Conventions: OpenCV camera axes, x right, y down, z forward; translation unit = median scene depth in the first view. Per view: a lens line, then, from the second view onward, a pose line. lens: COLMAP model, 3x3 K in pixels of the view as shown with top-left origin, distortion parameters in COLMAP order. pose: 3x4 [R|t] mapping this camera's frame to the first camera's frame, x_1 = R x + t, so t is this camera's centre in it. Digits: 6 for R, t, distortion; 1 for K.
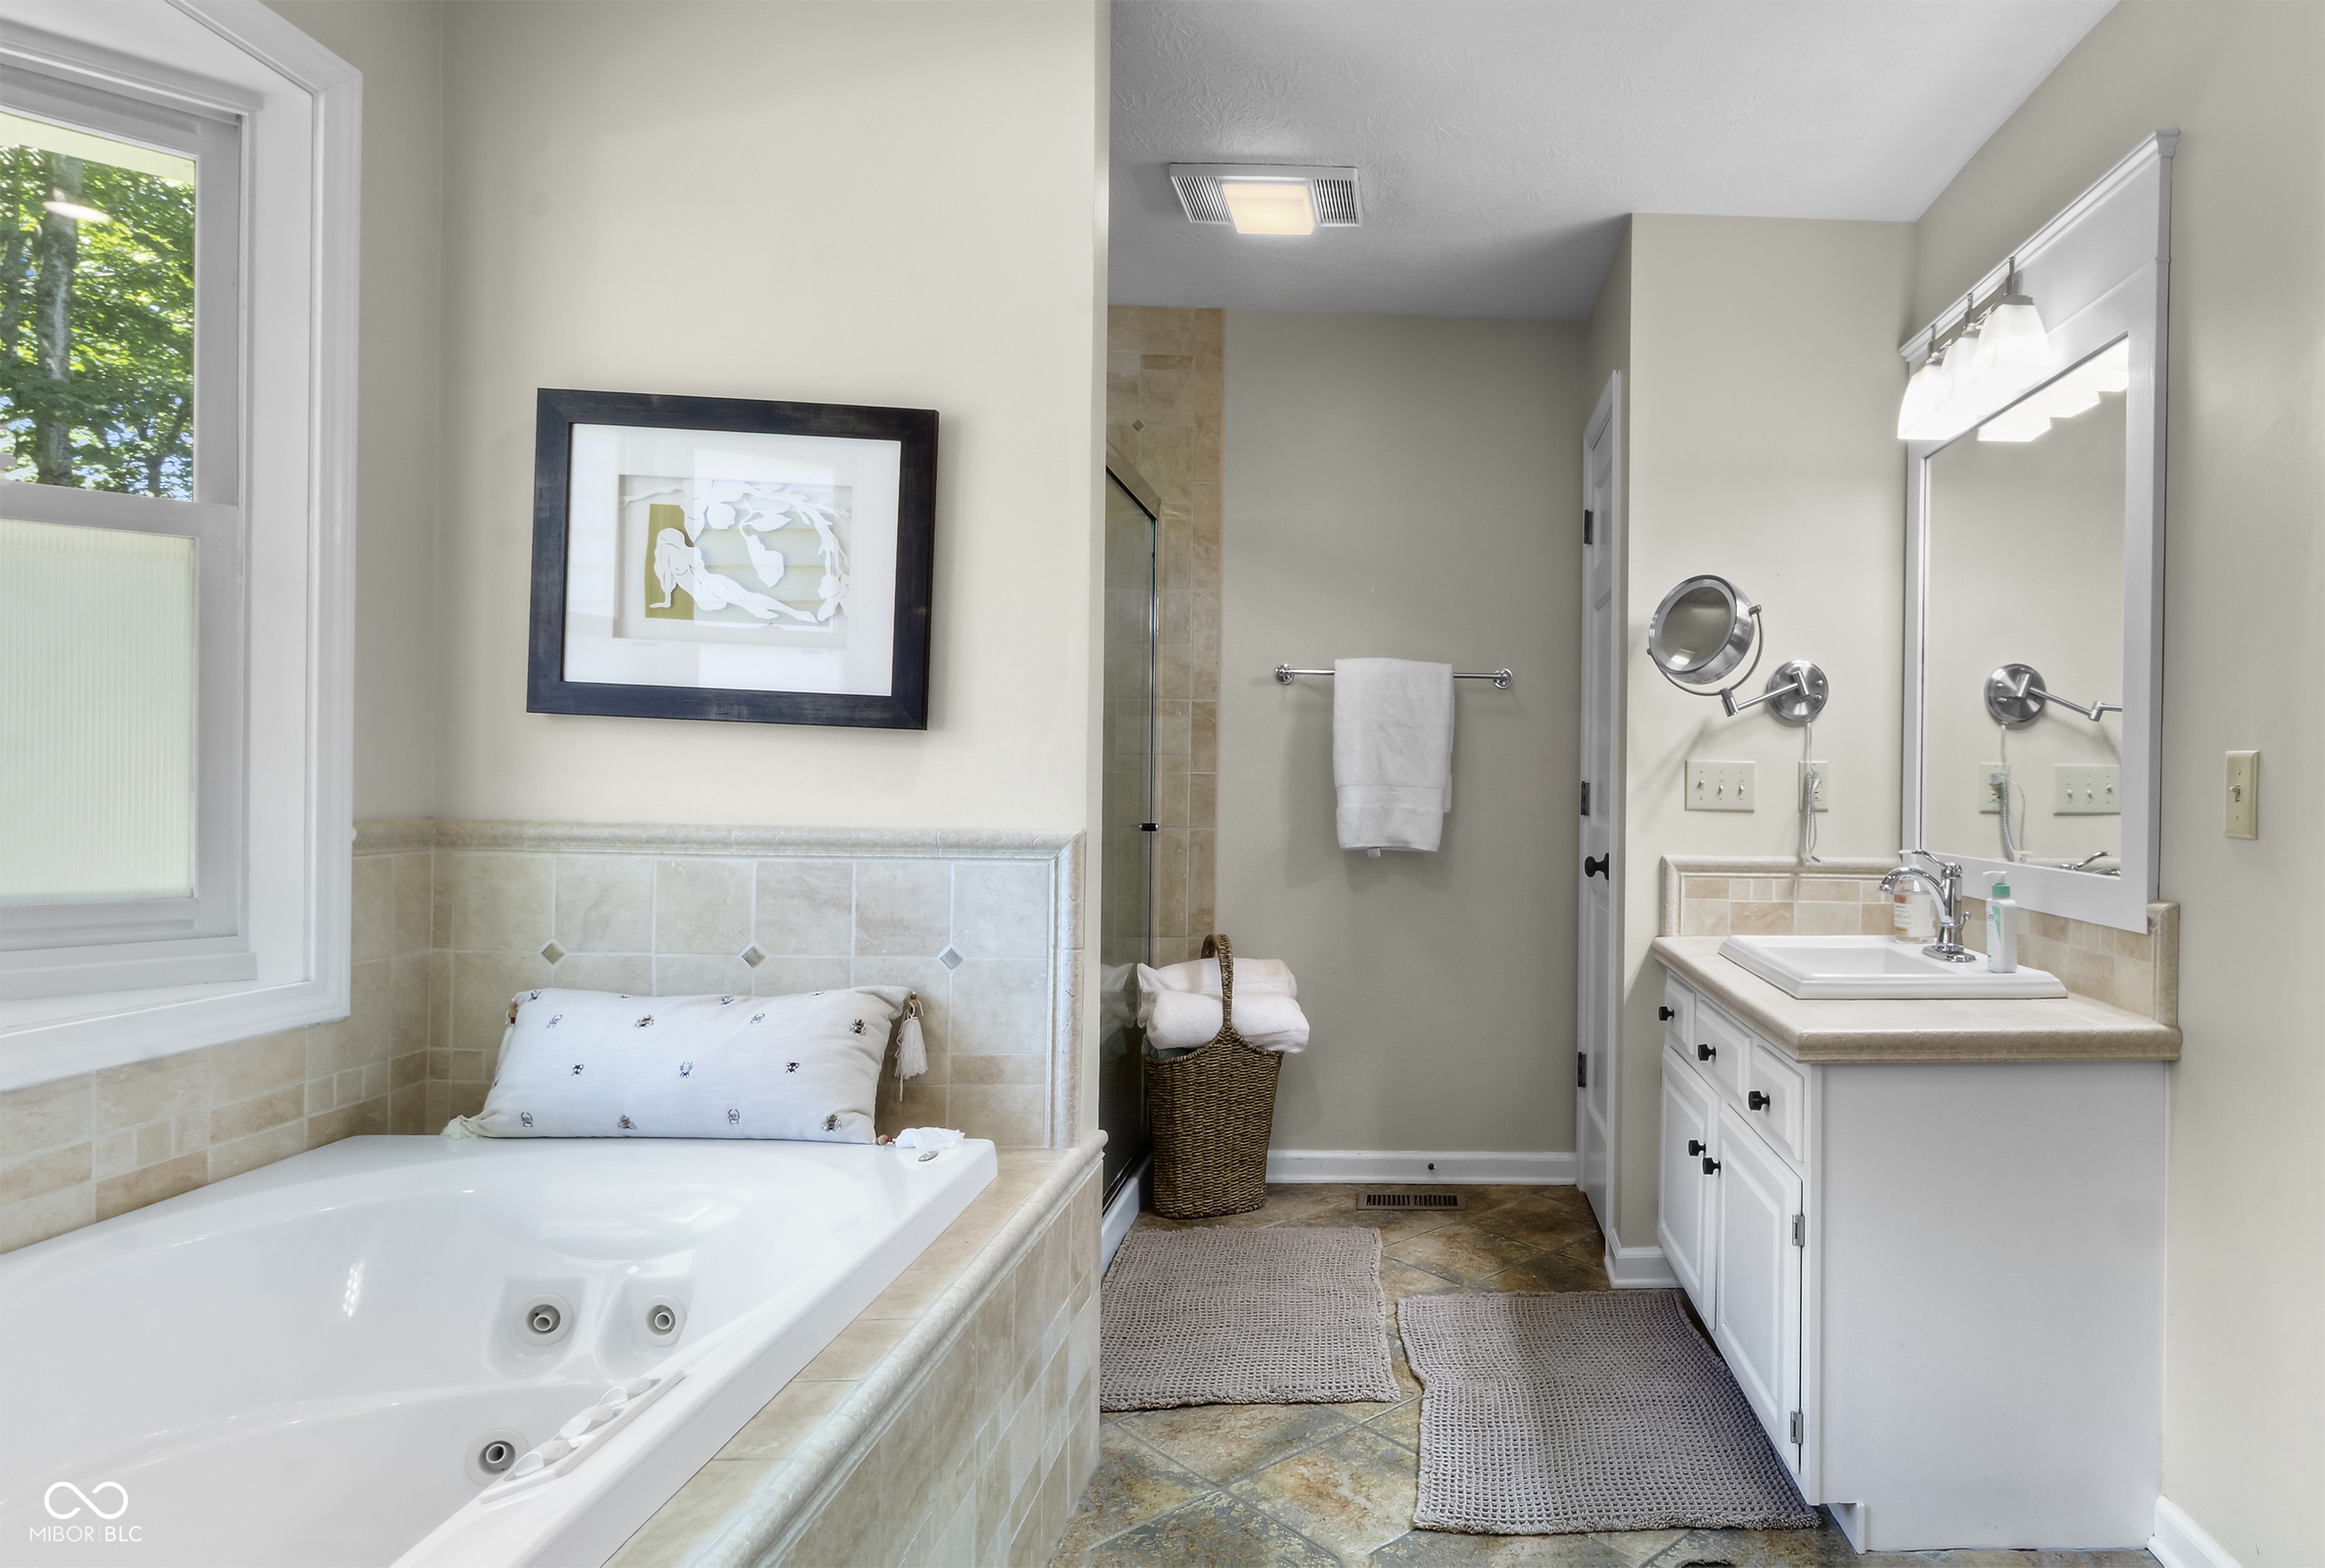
lens RADIAL K [[1366.2, 0, 1406.7], [0, 1366.2, 785.3], [0, 0, 1]] dist [-0.000501, 0.000908]
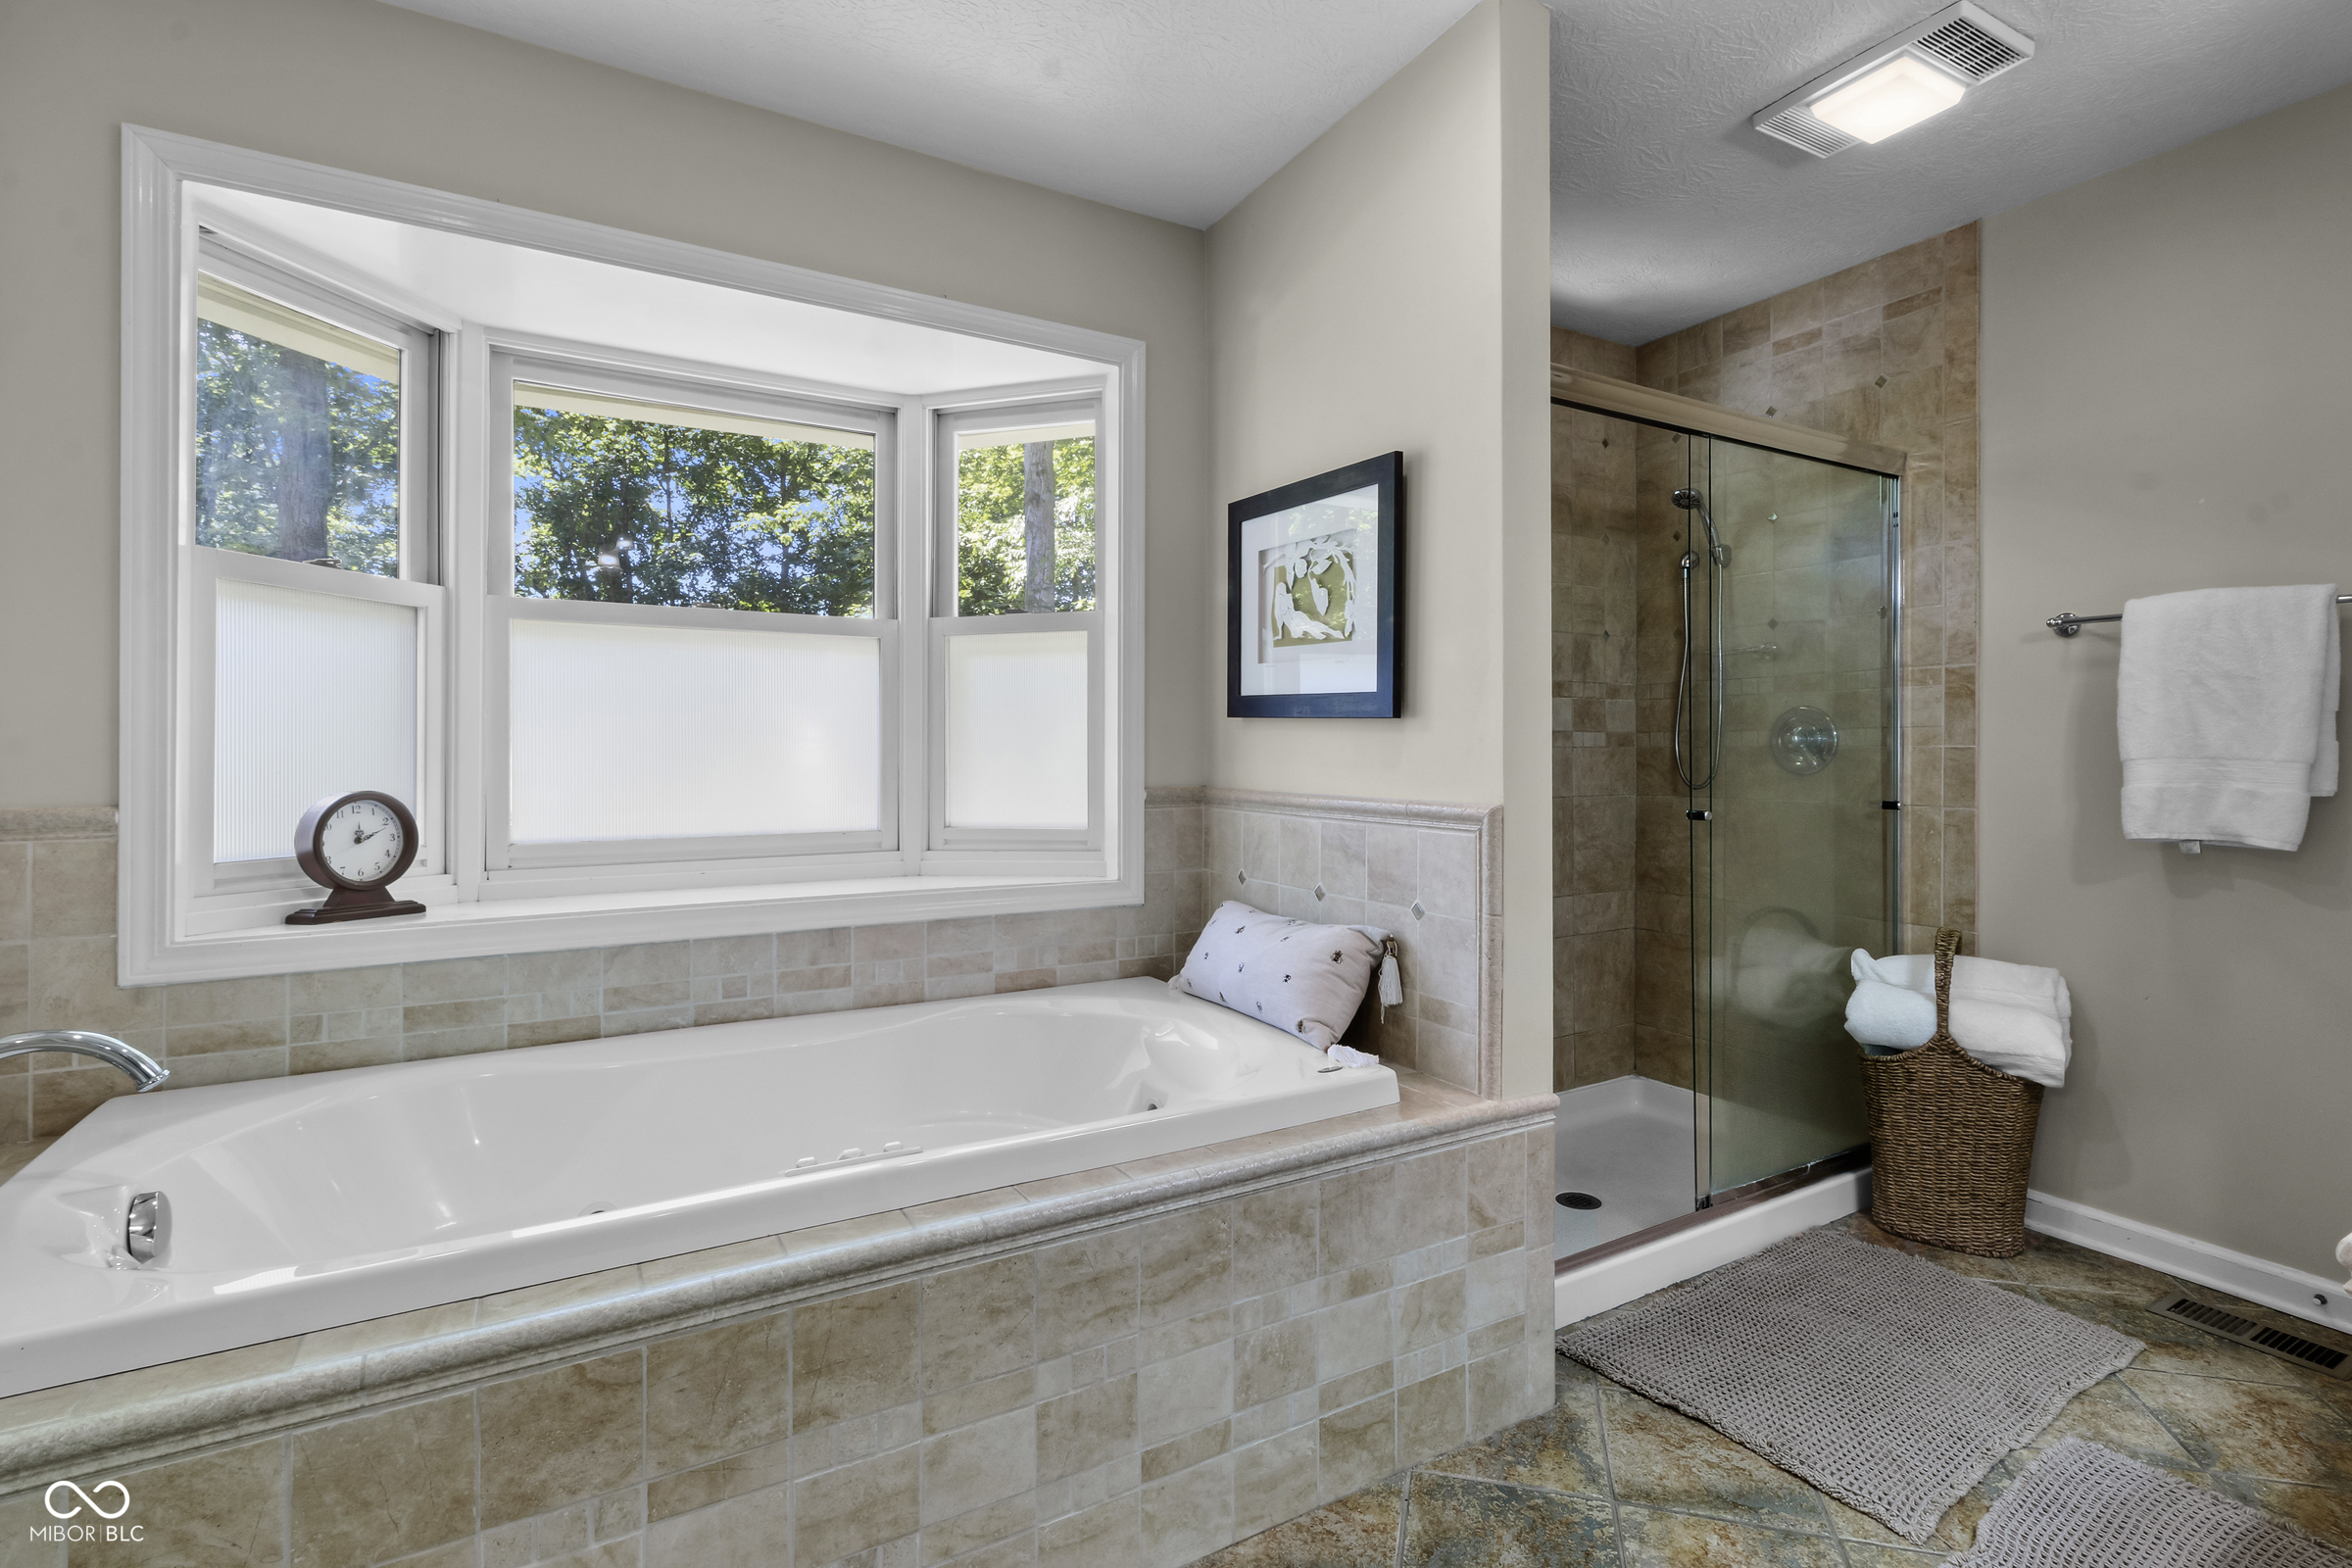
lens RADIAL K [[1079.4, 0, 1187.0], [0, 1079.4, 749.2], [0, 0, 1]] dist [0.002207, 0.000691]
pose [[0.489448, -0.016800, -0.871871, 0.361986], [0.007194, 0.999858, -0.015228, -0.000010], [0.872003, 0.001181, 0.489499, 0.350626]]
